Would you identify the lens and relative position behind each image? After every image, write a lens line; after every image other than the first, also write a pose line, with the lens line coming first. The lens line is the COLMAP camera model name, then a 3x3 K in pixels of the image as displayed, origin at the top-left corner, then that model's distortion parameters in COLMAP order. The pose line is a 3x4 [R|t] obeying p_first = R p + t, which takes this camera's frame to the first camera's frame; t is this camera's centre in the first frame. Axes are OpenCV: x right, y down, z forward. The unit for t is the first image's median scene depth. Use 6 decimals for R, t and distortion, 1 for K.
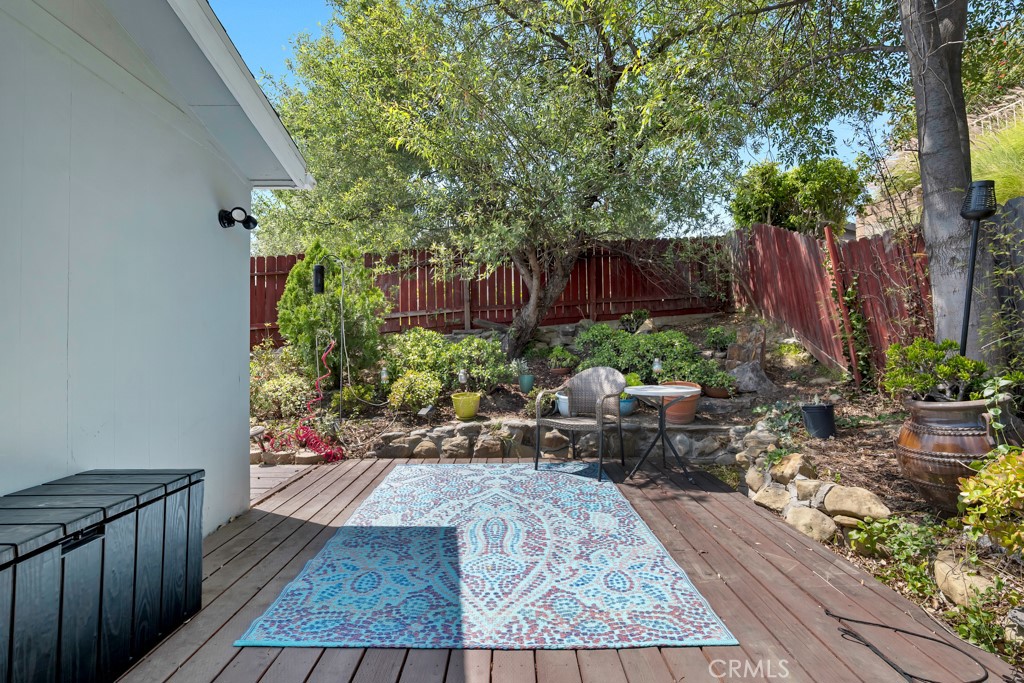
lens RADIAL K [[487.5, 0, 509.9], [0, 487.5, 344.3], [0, 0, 1]] dist [-0.016867, 0.003465]
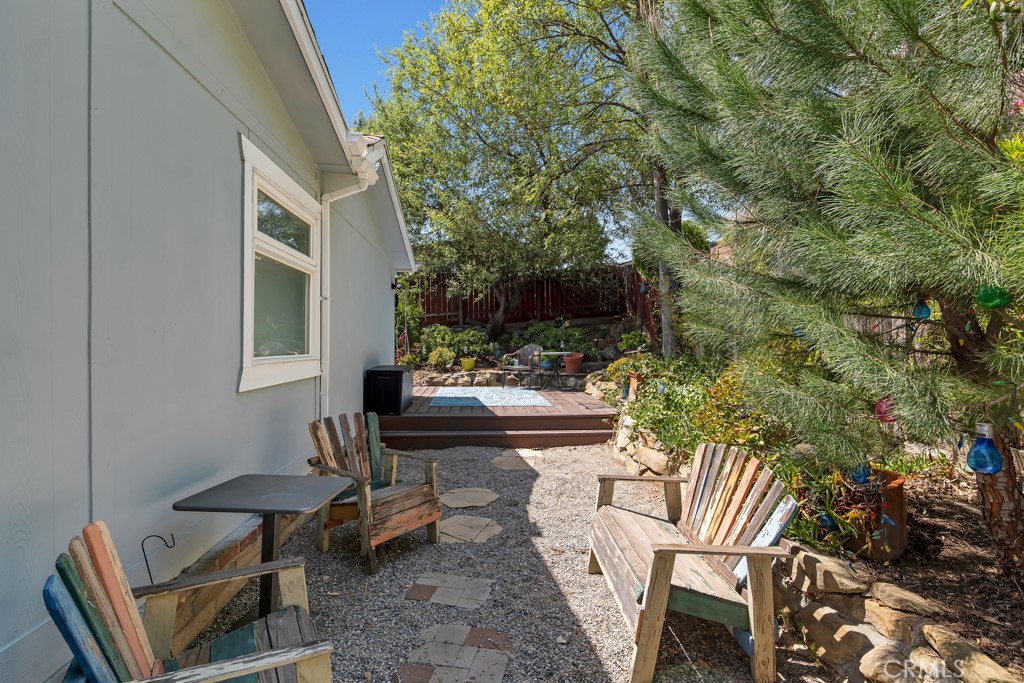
lens RADIAL K [[487.5, 0, 507.6], [0, 487.5, 340.4], [0, 0, 1]] dist [-0.016867, 0.003465]
pose [[0.997893, 0.008601, 0.064307, -0.053719], [-0.008988, 0.999943, 0.005740, 0.014493], [-0.064254, -0.006306, 0.997914, -0.936161]]
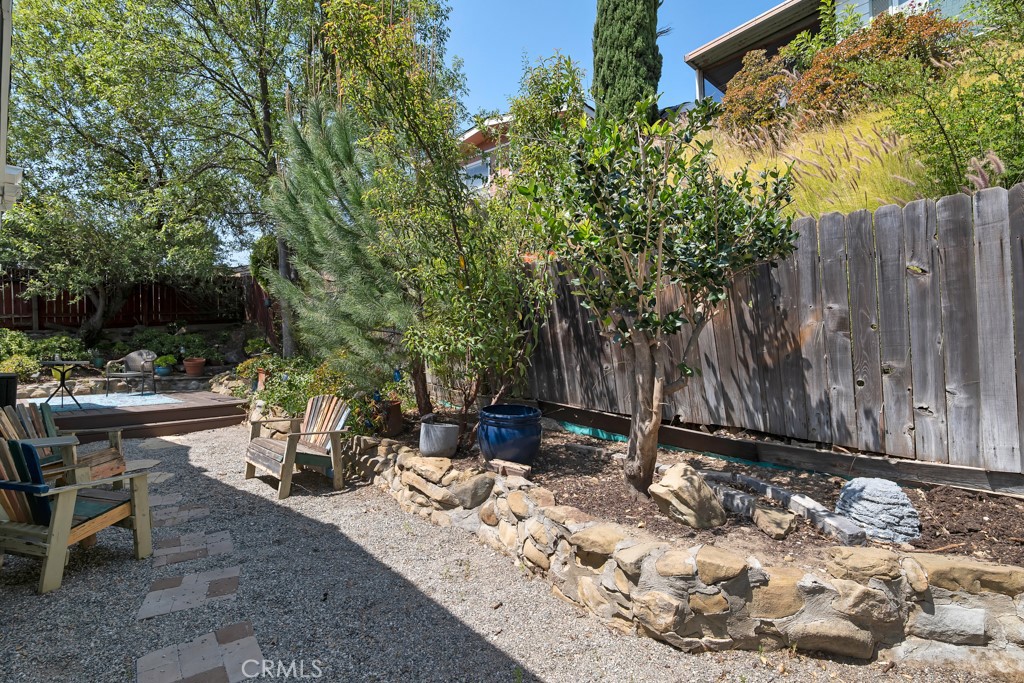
lens RADIAL K [[487.5, 0, 511.9], [0, 487.5, 343.0], [0, 0, 1]] dist [-0.016867, 0.003465]
pose [[0.681386, 0.003522, 0.731916, -0.244996], [0.000687, 0.999985, -0.005452, 0.022342], [-0.731924, 0.004218, 0.681373, -1.375175]]
